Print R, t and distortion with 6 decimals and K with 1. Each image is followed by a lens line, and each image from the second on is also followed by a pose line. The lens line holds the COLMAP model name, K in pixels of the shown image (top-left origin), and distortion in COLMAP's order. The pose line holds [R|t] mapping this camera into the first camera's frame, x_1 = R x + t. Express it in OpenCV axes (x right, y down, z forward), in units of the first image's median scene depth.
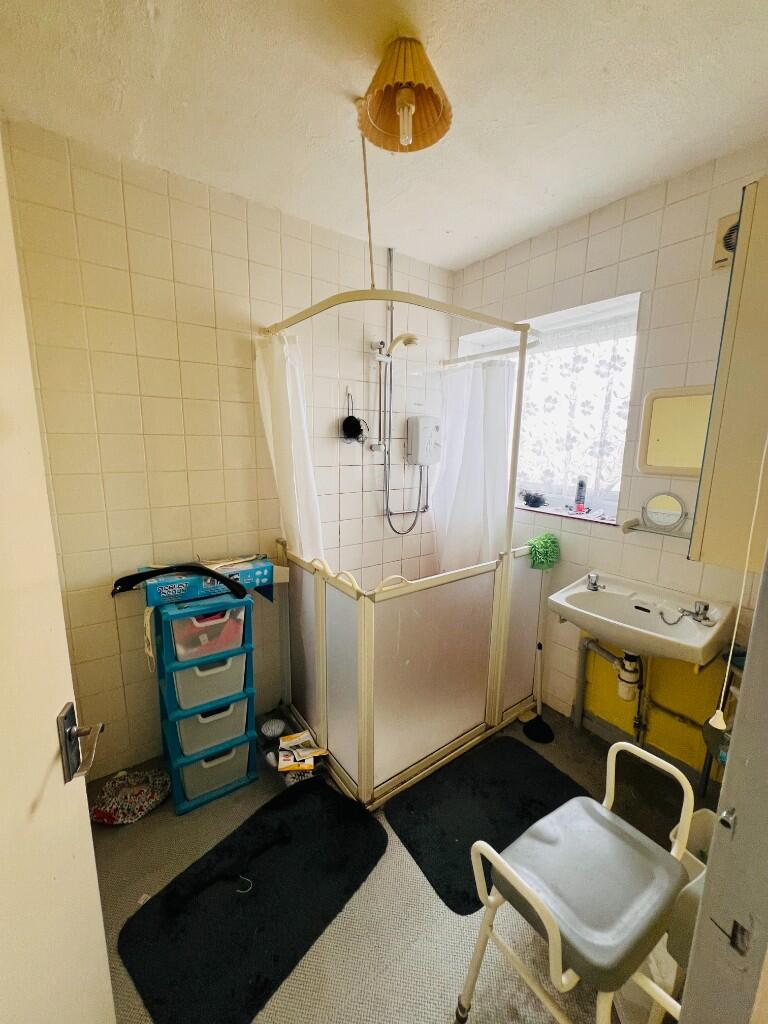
lens RADIAL K [[409.9, 0, 386.2], [0, 409.9, 511.4], [0, 0, 1]] dist [-0.000140, 0.000581]
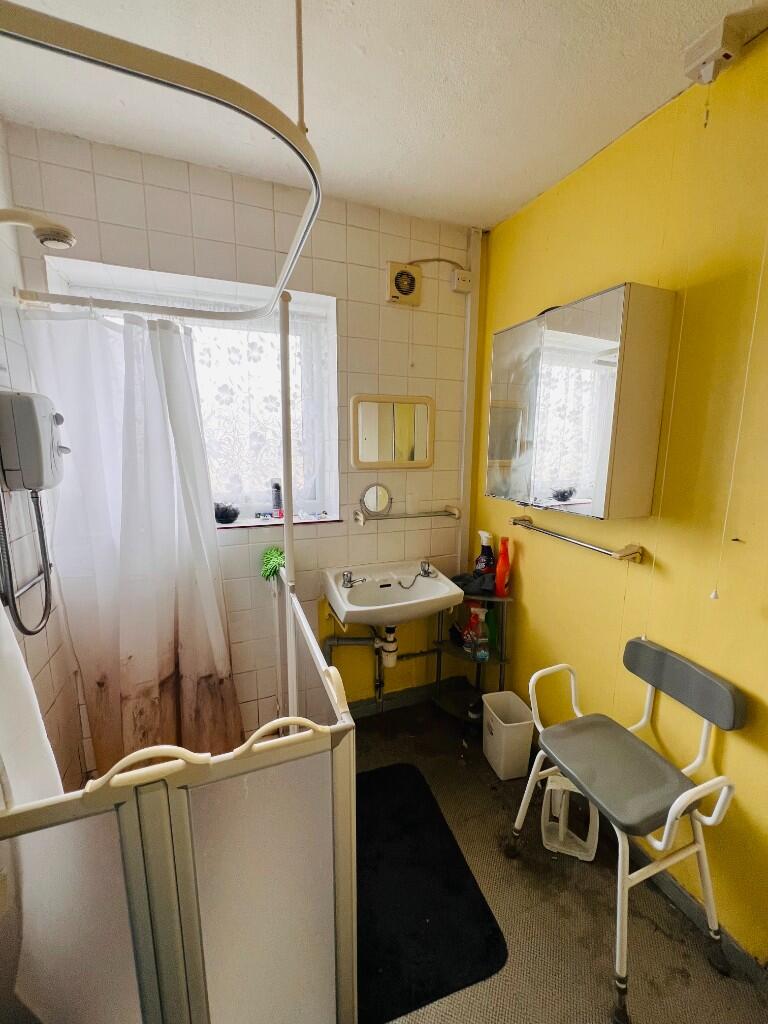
lens RADIAL K [[411.1, 0, 388.0], [0, 411.1, 512.0], [0, 0, 1]] dist [-0.002589, -0.000674]
pose [[0.248819, -0.180656, 0.951553, -0.423661], [0.161227, 0.976469, 0.143228, -0.125502], [-0.955037, 0.117778, 0.272090, 0.625780]]
